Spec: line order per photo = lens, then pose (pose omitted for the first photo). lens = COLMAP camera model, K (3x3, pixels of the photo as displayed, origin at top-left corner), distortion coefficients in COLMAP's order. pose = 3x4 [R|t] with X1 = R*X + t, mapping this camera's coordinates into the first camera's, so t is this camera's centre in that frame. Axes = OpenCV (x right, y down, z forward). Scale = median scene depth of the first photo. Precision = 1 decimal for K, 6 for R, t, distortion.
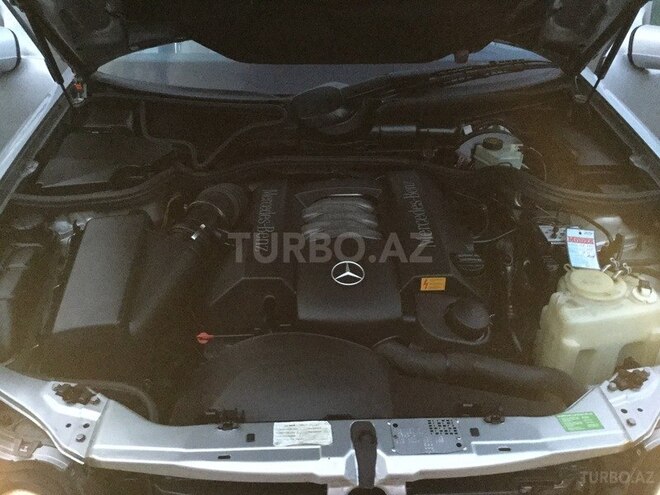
lens RADIAL K [[591.8, 0, 330.0], [0, 591.8, 247.5], [0, 0, 1]] dist [0.107099, -0.200572]
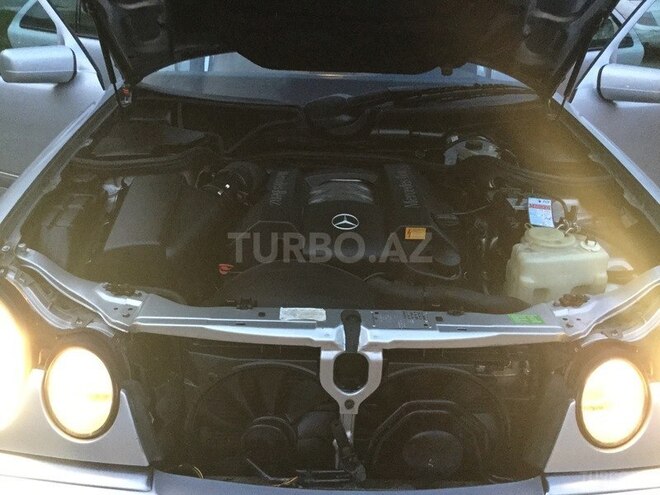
lens RADIAL K [[591.8, 0, 330.0], [0, 591.8, 247.5], [0, 0, 1]] dist [0.107099, -0.200572]
pose [[0.999228, 0.036217, -0.015250, 0.019336], [-0.037814, 0.991763, -0.122376, 0.242639], [0.010692, 0.122858, 0.992367, -0.195867]]
